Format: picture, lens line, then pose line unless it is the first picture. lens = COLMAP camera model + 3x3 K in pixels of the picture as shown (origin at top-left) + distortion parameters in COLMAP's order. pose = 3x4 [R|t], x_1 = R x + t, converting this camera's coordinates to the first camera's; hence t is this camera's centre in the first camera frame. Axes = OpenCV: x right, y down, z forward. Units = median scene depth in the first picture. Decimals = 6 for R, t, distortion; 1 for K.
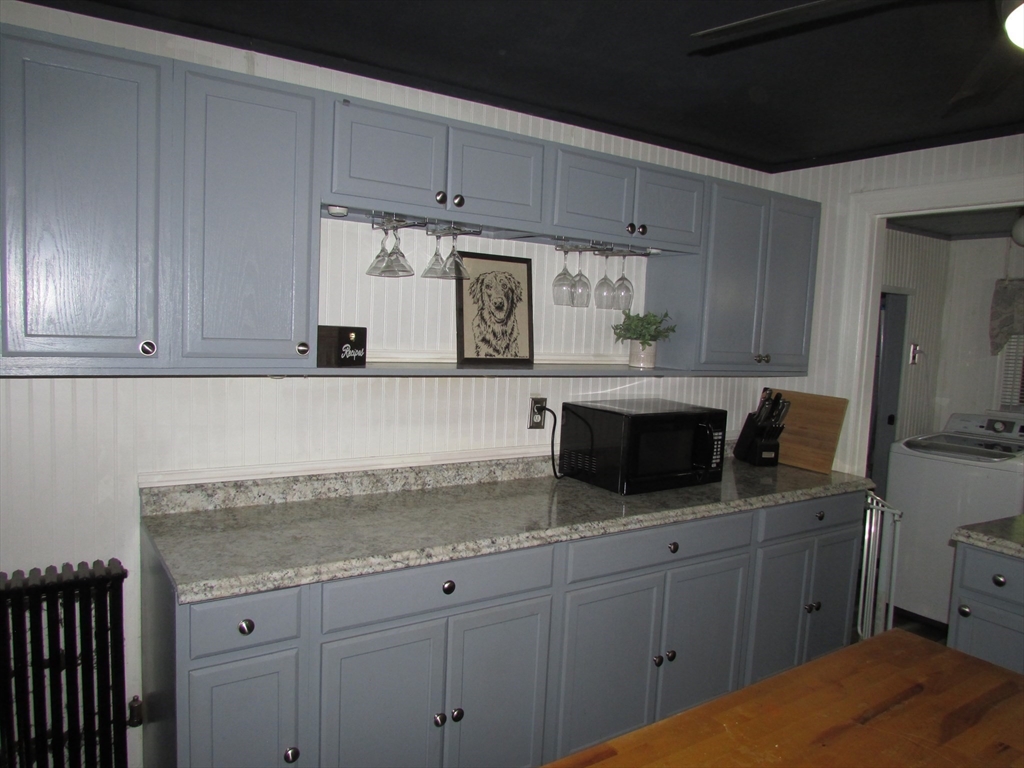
lens RADIAL K [[745.1, 0, 512.0], [0, 745.1, 384.0], [0, 0, 1]] dist [-0.024592, 0.004628]
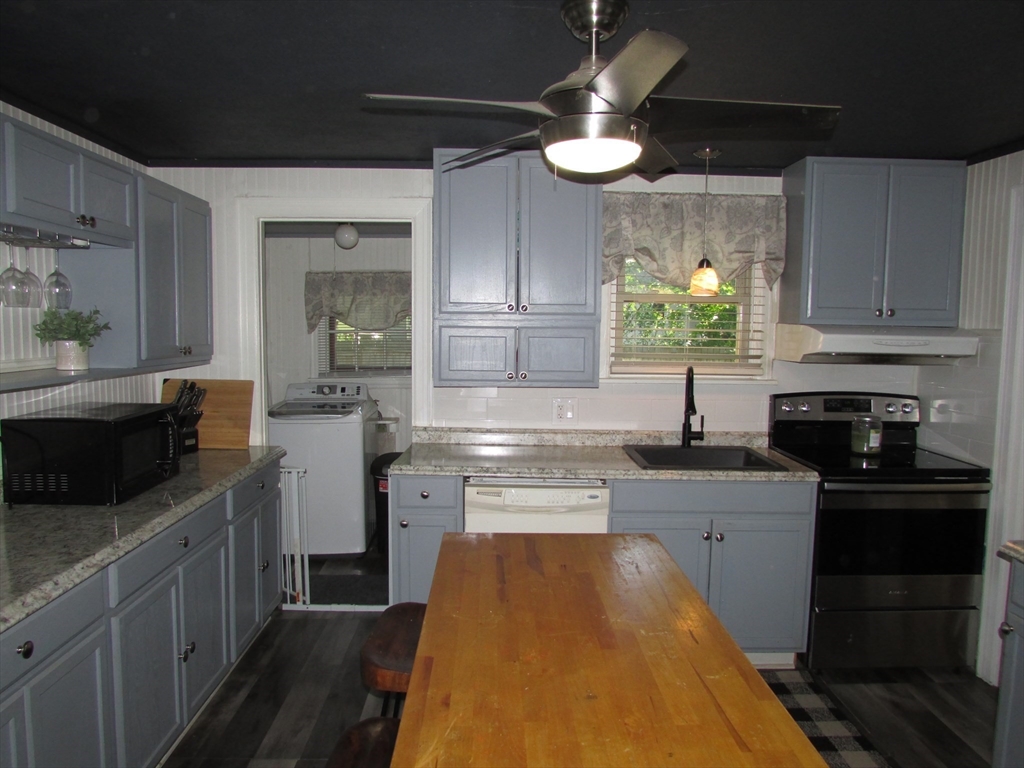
lens RADIAL K [[745.1, 0, 512.0], [0, 745.1, 384.0], [0, 0, 1]] dist [-0.024592, 0.004628]
pose [[0.546362, -0.110913, 0.830173, -0.292432], [0.089912, 0.993232, 0.073524, -0.023741], [-0.832709, 0.034472, 0.552637, 0.049481]]
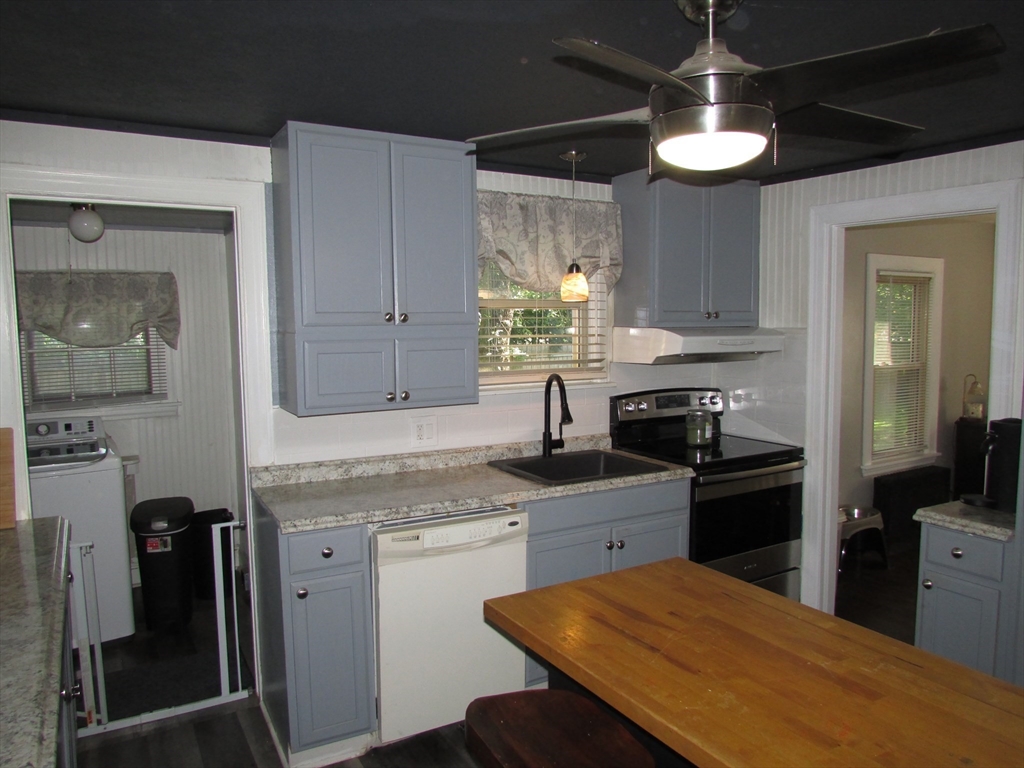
lens RADIAL K [[745.1, 0, 512.0], [0, 745.1, 384.0], [0, 0, 1]] dist [-0.024592, 0.004628]
pose [[0.070740, -0.131150, 0.988835, -0.298482], [0.104625, 0.986826, 0.123399, -0.072088], [-0.991993, 0.094727, 0.083530, 0.432573]]
